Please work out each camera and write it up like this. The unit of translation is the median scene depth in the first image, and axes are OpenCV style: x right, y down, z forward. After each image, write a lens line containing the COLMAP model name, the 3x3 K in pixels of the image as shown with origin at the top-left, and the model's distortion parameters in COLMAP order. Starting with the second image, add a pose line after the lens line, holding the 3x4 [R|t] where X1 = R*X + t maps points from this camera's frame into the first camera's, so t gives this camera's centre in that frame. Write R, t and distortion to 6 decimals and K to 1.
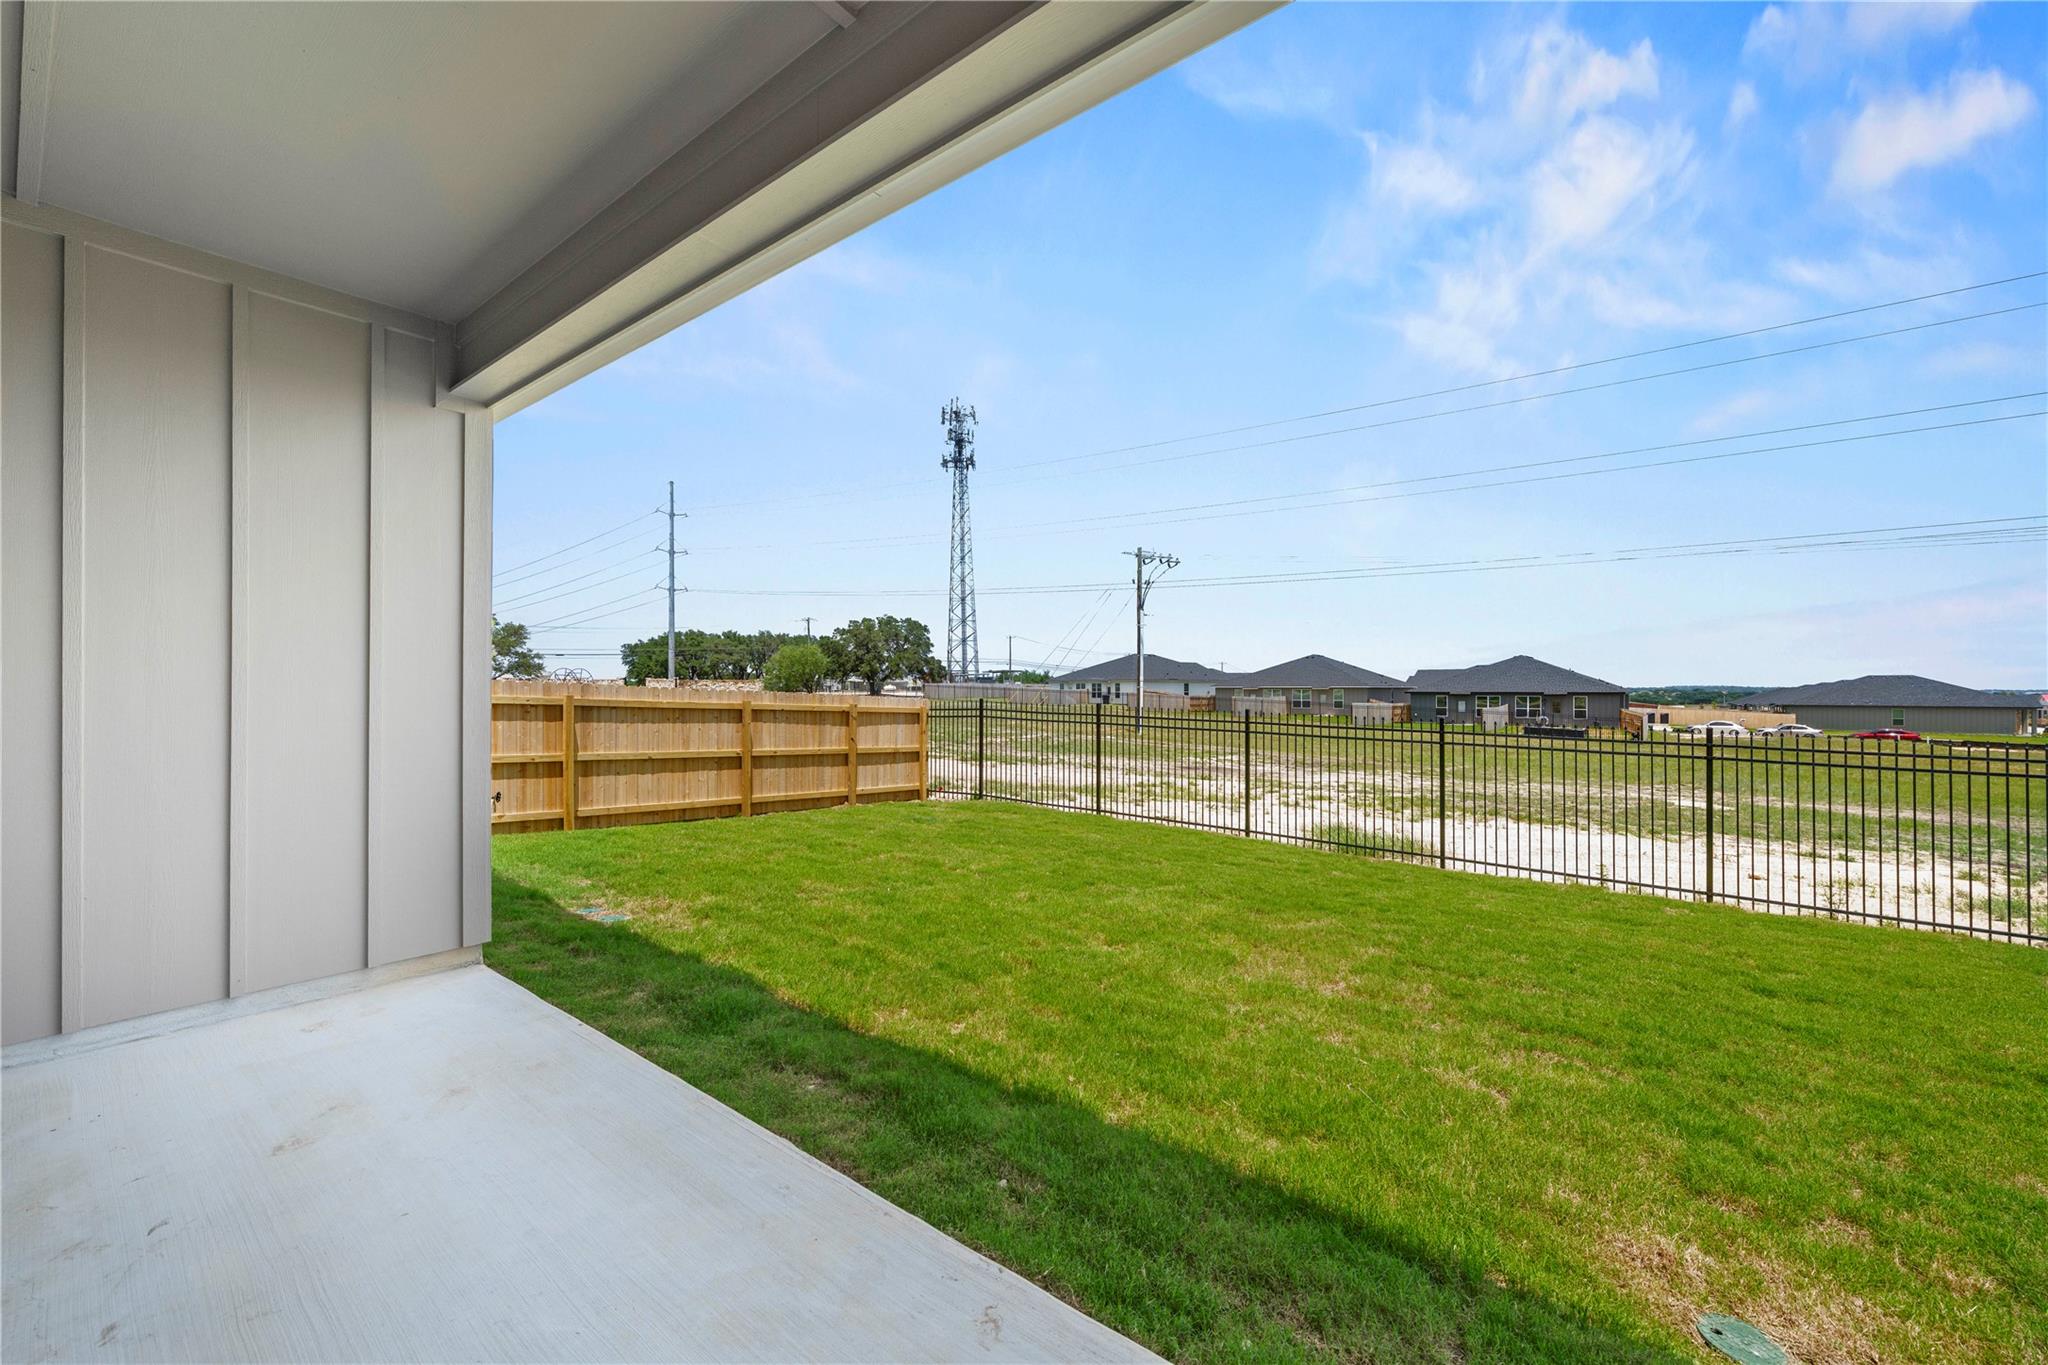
lens RADIAL K [[802.2, 0, 1046.1], [0, 802.2, 683.7], [0, 0, 1]] dist [-0.003319, -0.000140]
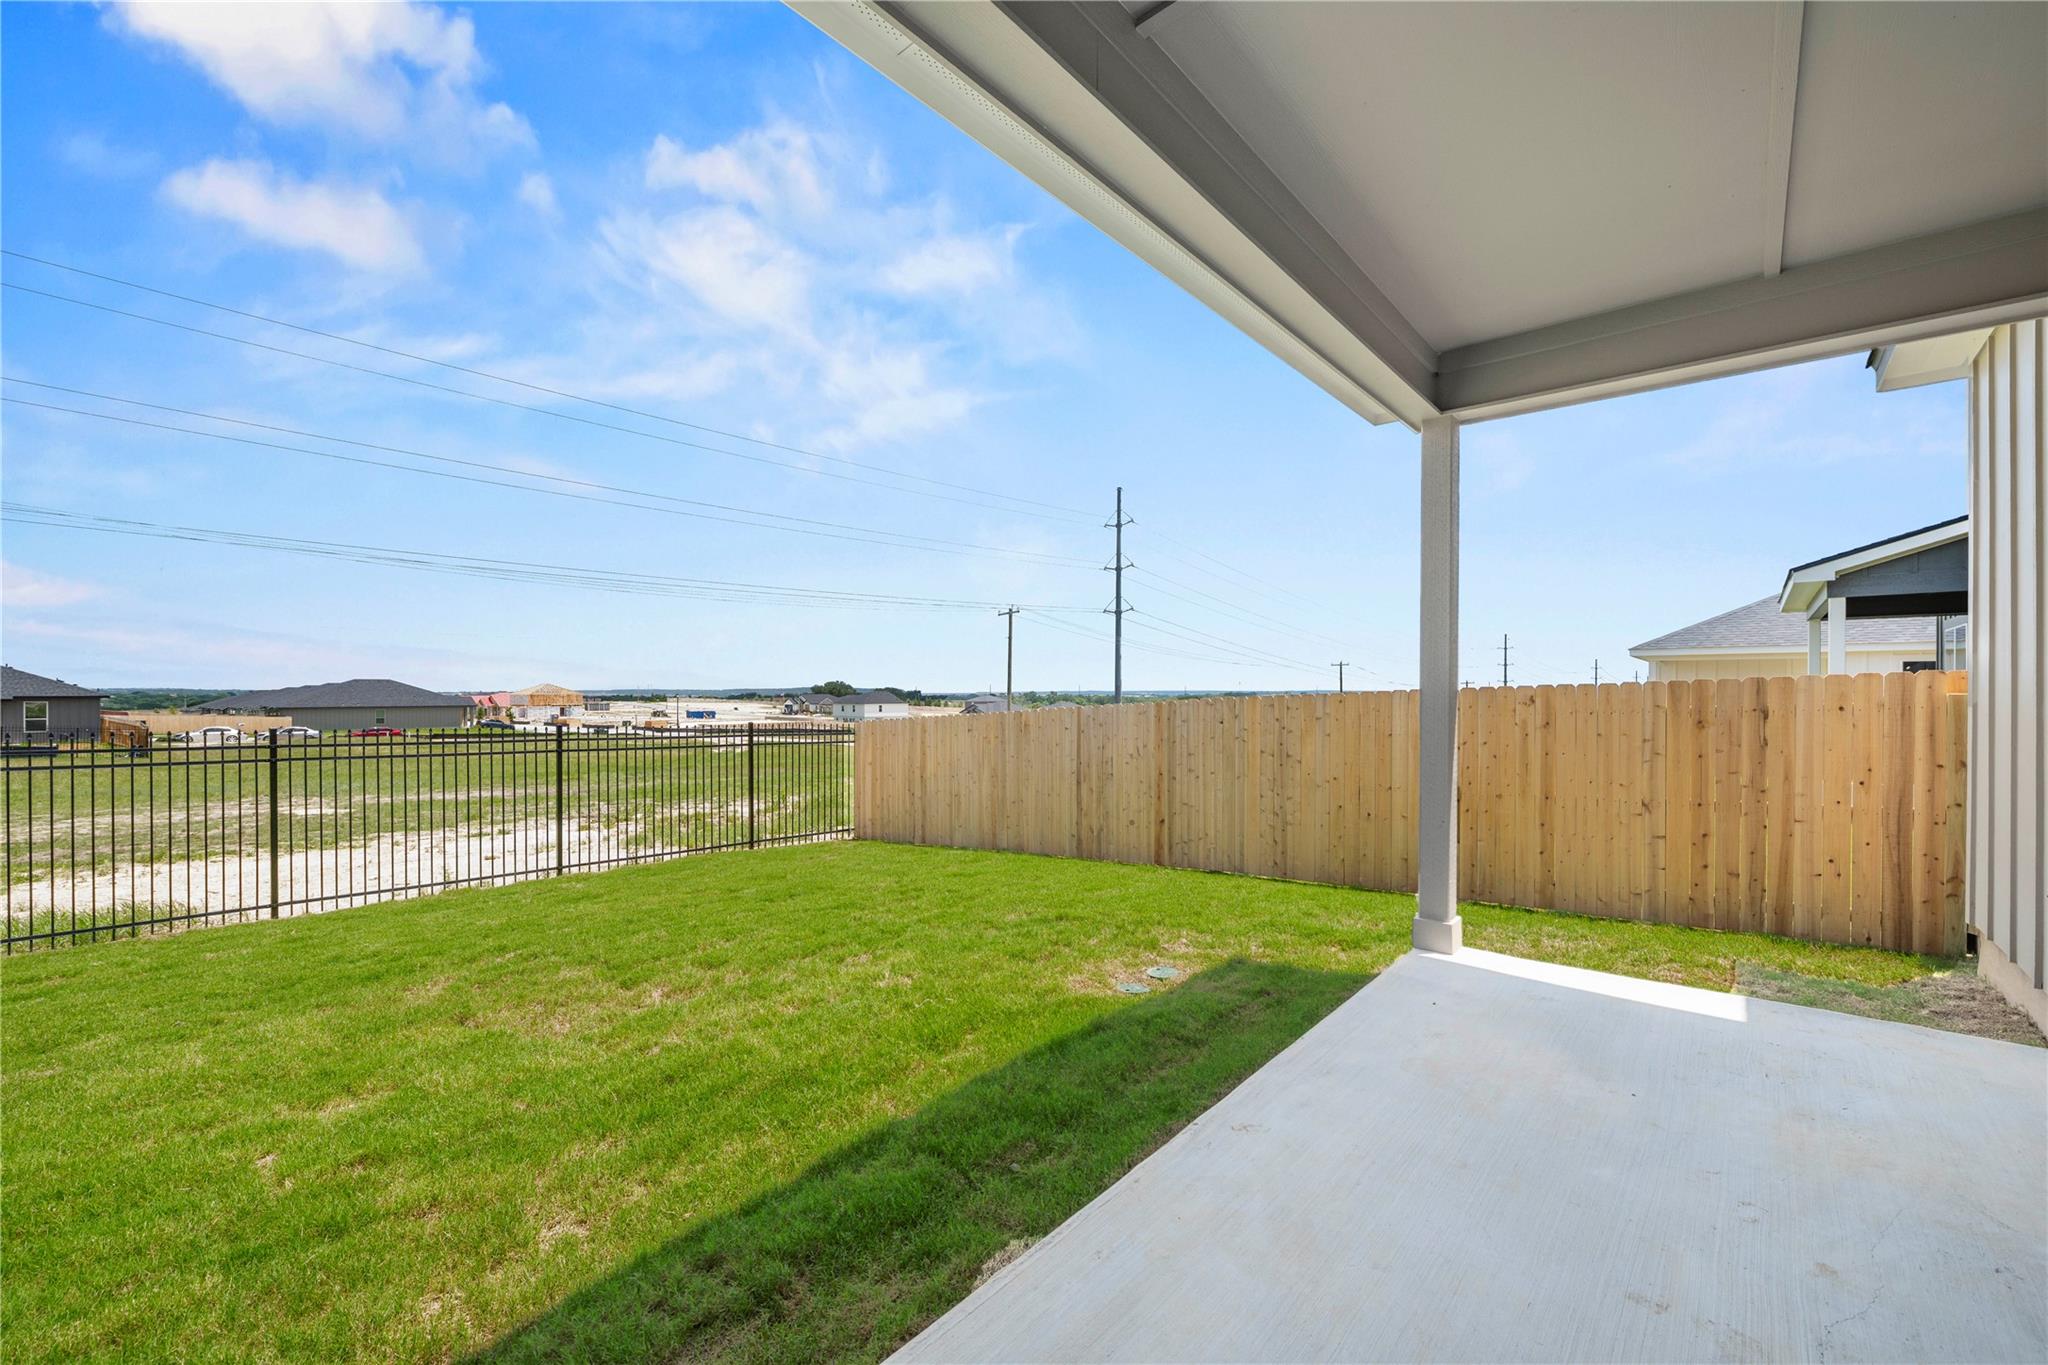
lens RADIAL K [[802.2, 0, 1038.4], [0, 802.2, 692.2], [0, 0, 1]] dist [-0.003319, -0.000140]
pose [[0.056382, -0.001108, 0.998409, -0.154127], [-0.006421, 0.999978, 0.001473, 0.001362], [-0.998389, -0.006494, 0.056374, 0.130518]]
